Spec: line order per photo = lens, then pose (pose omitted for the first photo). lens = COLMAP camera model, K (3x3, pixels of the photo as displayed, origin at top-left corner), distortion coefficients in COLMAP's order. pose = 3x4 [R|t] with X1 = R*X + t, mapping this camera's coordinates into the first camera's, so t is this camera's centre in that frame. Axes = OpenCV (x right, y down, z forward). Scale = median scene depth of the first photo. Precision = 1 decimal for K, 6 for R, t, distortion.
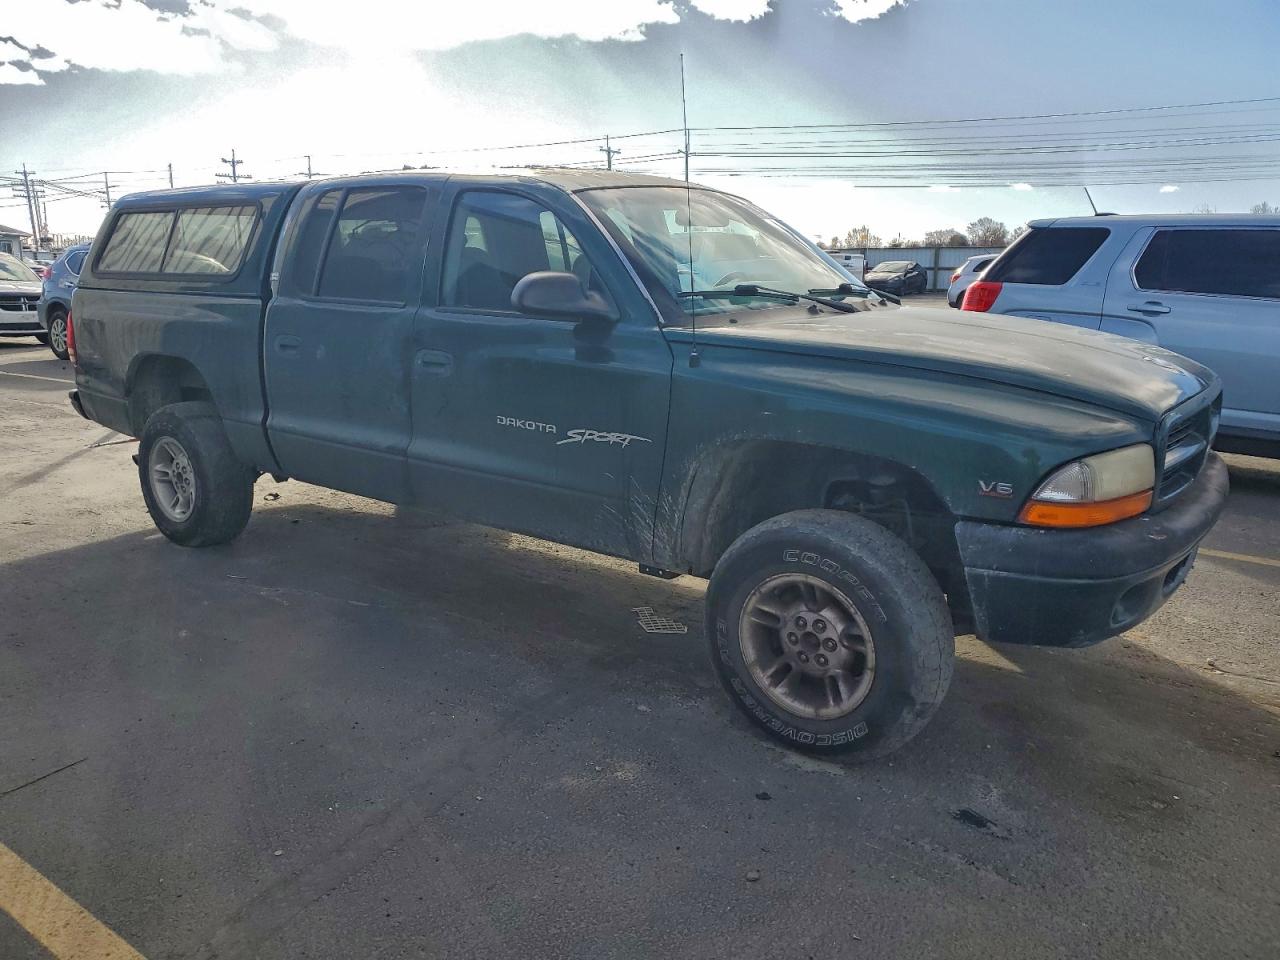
lens RADIAL K [[987.6, 0, 638.3], [0, 987.6, 477.0], [0, 0, 1]] dist [0.009971, -0.008725]
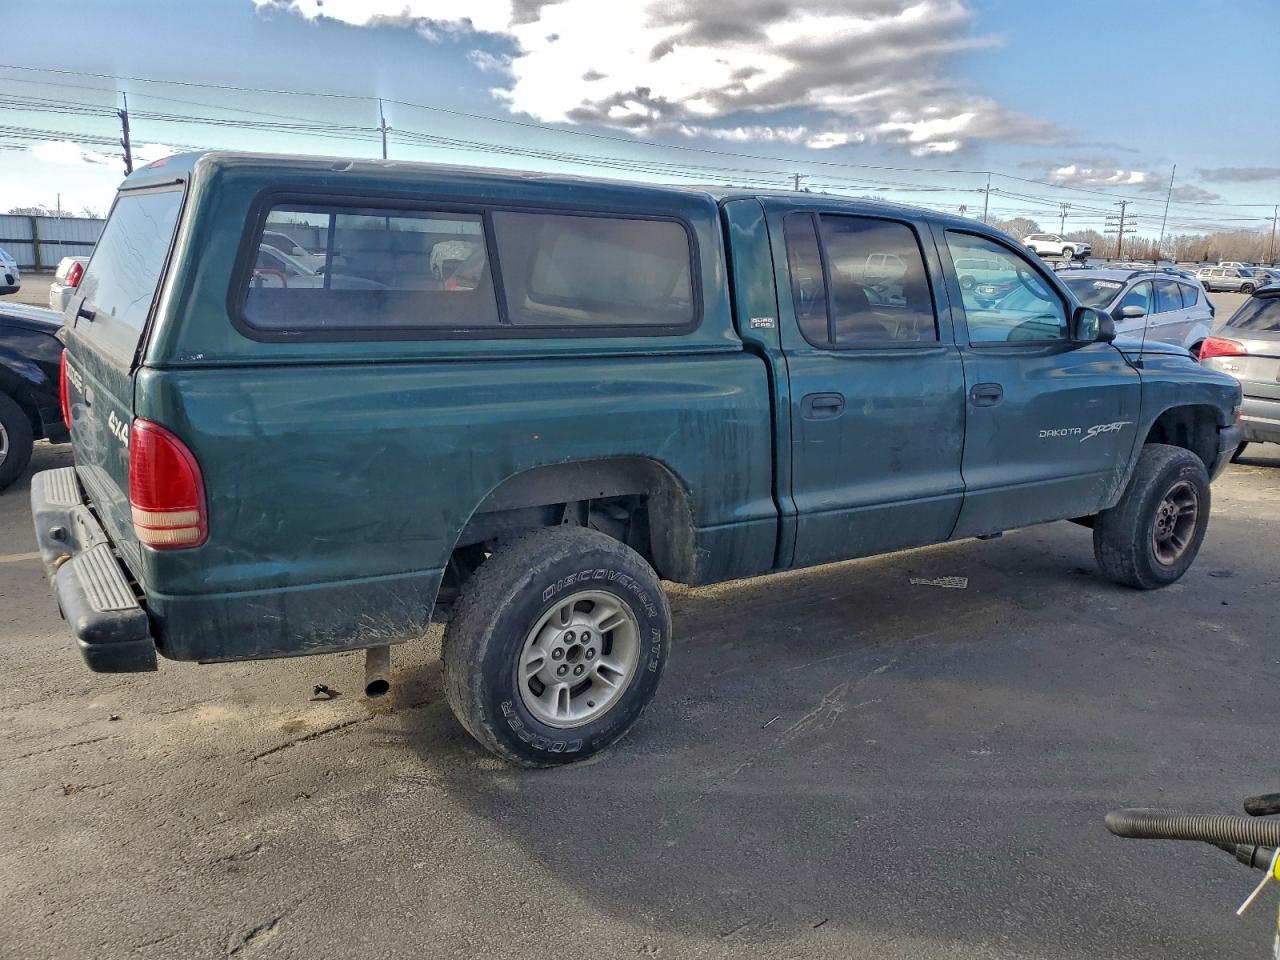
lens RADIAL K [[987.6, 0, 638.3], [0, 987.6, 477.0], [0, 0, 1]] dist [0.009971, -0.008725]
pose [[0.320162, -0.201967, 0.925584, -1.450762], [0.173173, 0.973026, 0.152418, -0.280847], [-0.931401, 0.111488, 0.346501, 1.075067]]
